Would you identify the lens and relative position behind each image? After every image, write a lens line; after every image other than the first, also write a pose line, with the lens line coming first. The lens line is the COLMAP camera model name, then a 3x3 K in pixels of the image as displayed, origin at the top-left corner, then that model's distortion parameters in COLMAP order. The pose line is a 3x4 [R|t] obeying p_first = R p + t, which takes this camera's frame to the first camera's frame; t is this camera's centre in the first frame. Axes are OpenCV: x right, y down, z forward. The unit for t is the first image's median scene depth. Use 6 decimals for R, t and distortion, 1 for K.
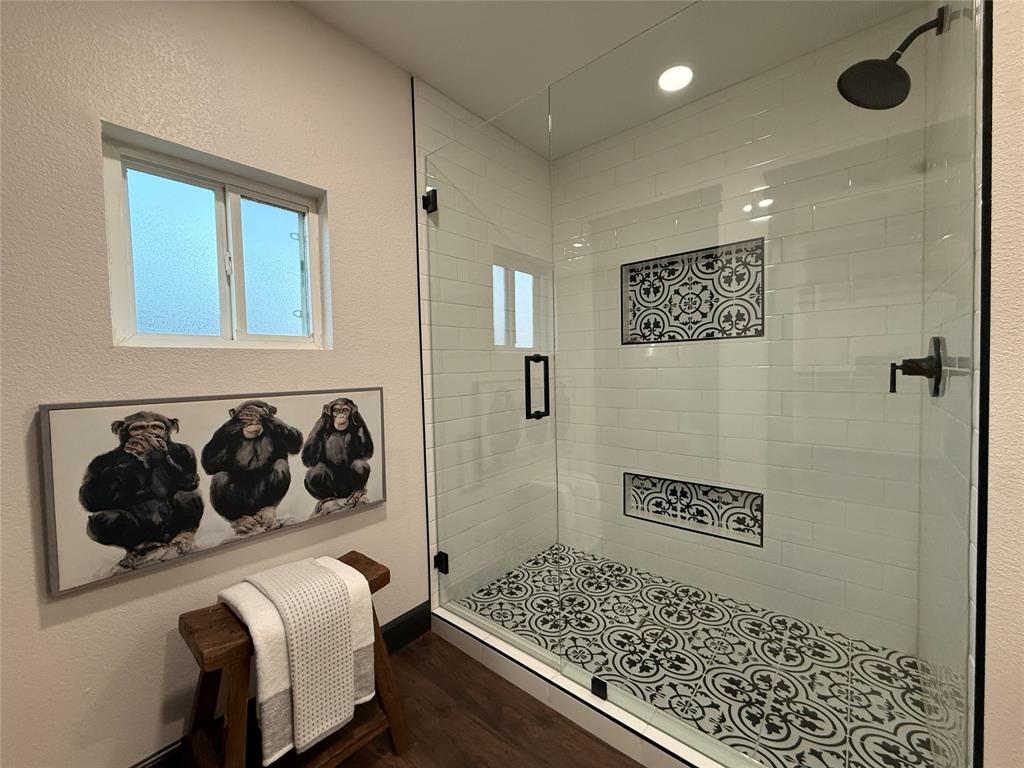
lens RADIAL K [[406.7, 0, 510.8], [0, 406.7, 385.2], [0, 0, 1]] dist [-0.000755, 0.000646]
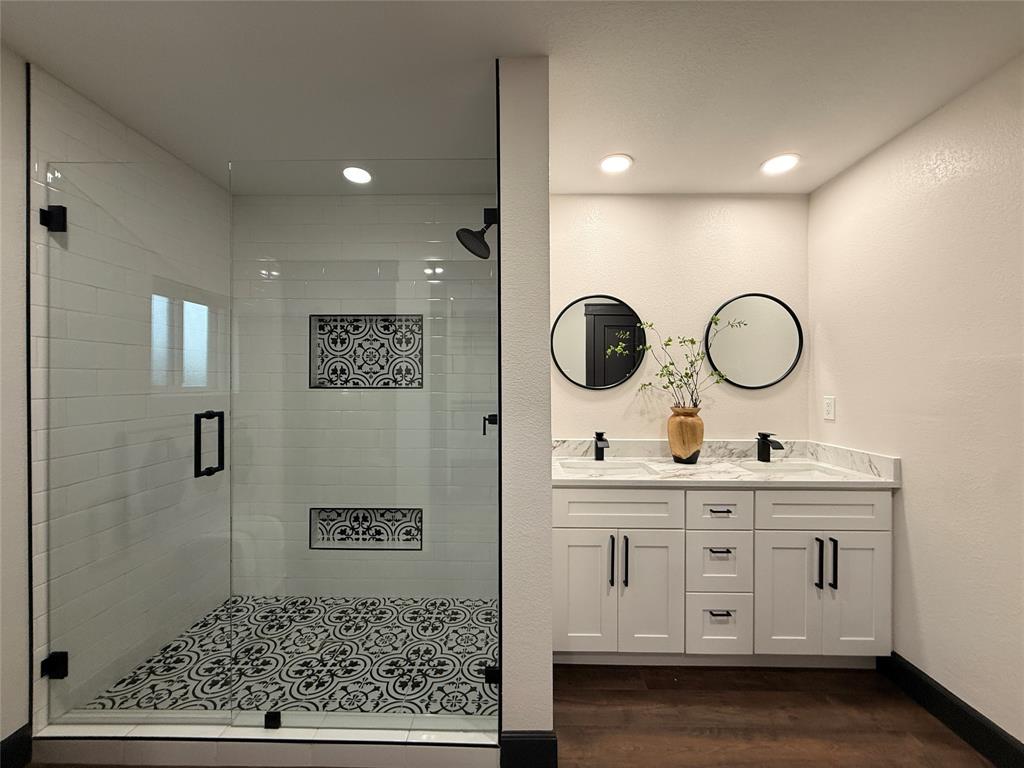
lens RADIAL K [[406.7, 0, 509.8], [0, 406.7, 384.5], [0, 0, 1]] dist [-0.000755, 0.000646]
pose [[0.769787, 0.022640, 0.637899, -0.007285], [0.006189, 0.999059, -0.042927, -0.087179], [-0.638271, 0.036993, 0.768923, -0.236652]]
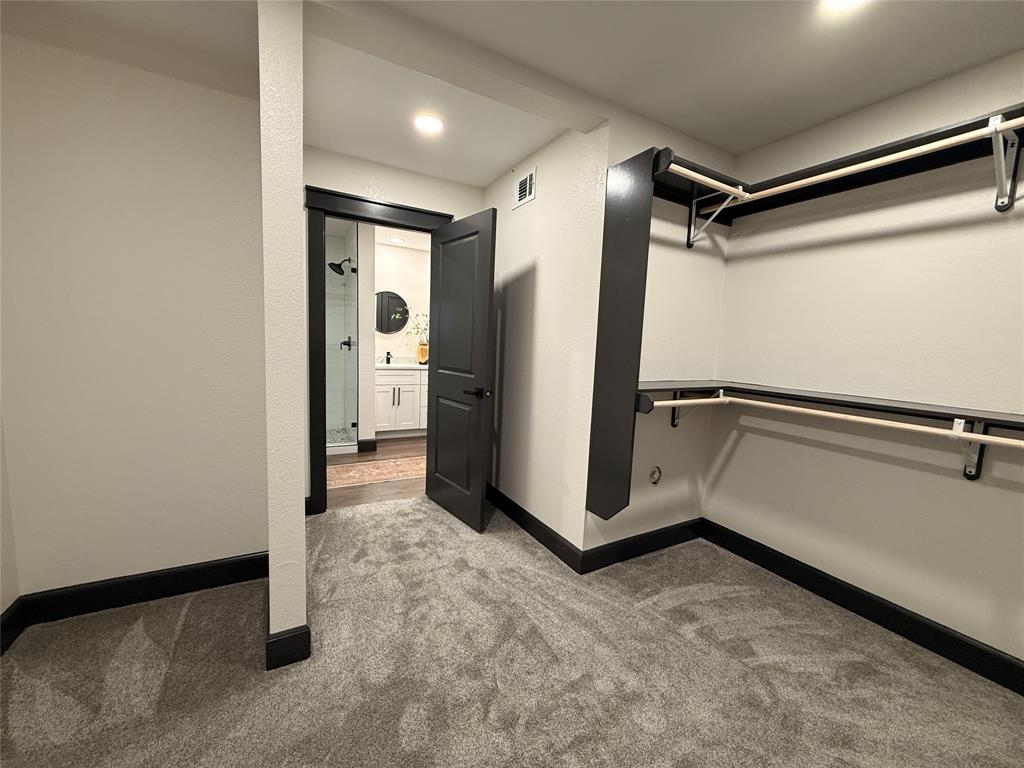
lens RADIAL K [[406.7, 0, 511.4], [0, 406.7, 379.0], [0, 0, 1]] dist [-0.000755, 0.000646]
pose [[0.328531, -0.043849, 0.943475, -1.702414], [-0.010888, 0.998680, 0.050206, 0.066061], [-0.944431, -0.026766, 0.327619, -1.403780]]
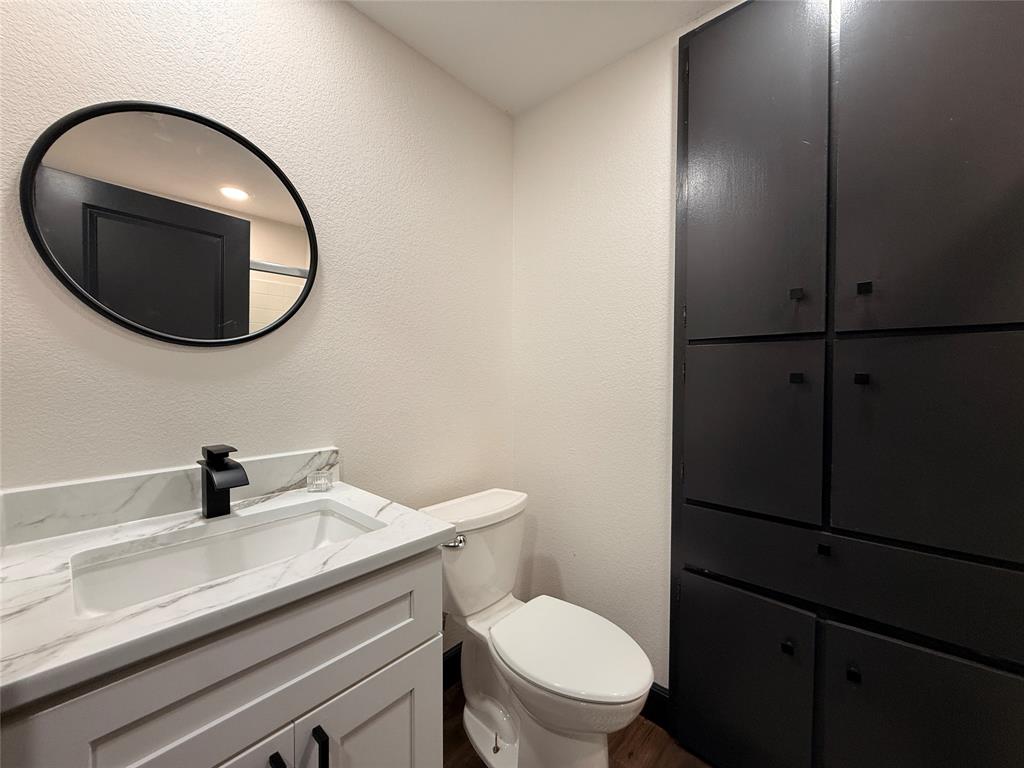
lens RADIAL K [[406.7, 0, 511.3], [0, 406.7, 388.2], [0, 0, 1]] dist [-0.000755, 0.000646]
pose [[0.018767, -0.007441, 0.999796, 1.033102], [0.044403, 0.998992, 0.006602, -0.041674], [-0.998837, 0.044270, 0.019079, -0.140295]]
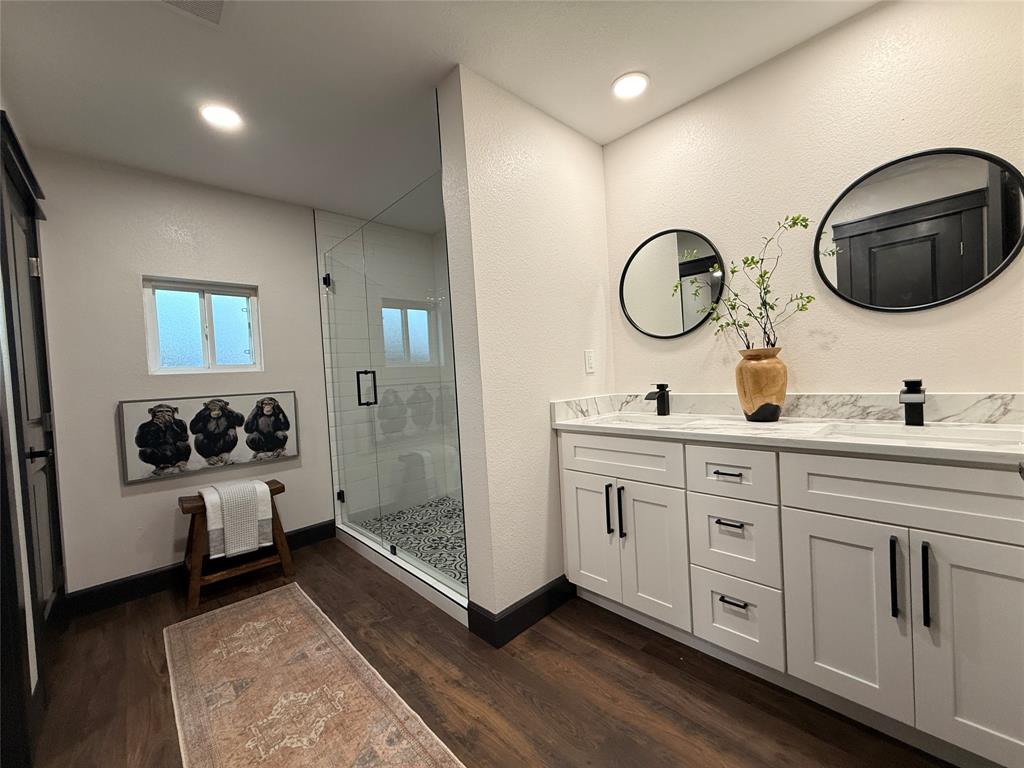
lens RADIAL K [[406.7, 0, 510.1], [0, 406.7, 385.4], [0, 0, 1]] dist [-0.000755, 0.000646]
pose [[0.994072, -0.028069, -0.105041, 0.826782], [0.026974, 0.999566, -0.011827, 0.028359], [0.105328, 0.008923, 0.994398, -0.679820]]
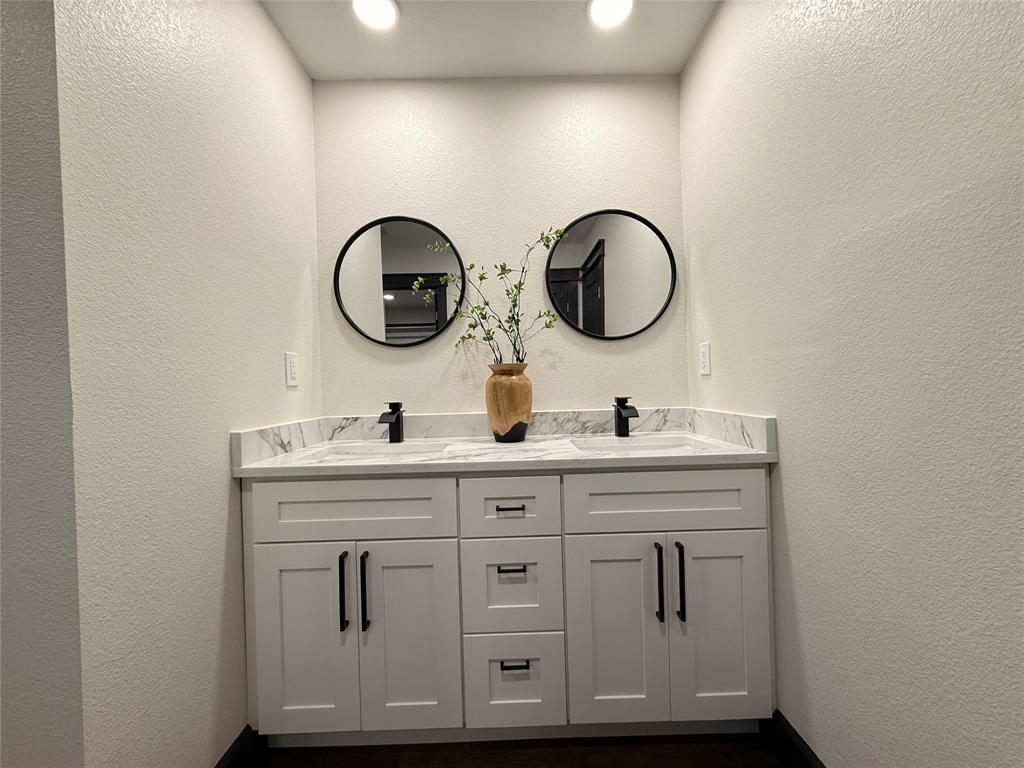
lens RADIAL K [[406.7, 0, 510.9], [0, 406.7, 384.9], [0, 0, 1]] dist [-0.000755, 0.000646]
pose [[0.752712, 0.002187, 0.658346, 0.712180], [0.036840, 0.998288, -0.045437, 0.034546], [-0.657318, 0.058454, 0.751343, -0.298298]]
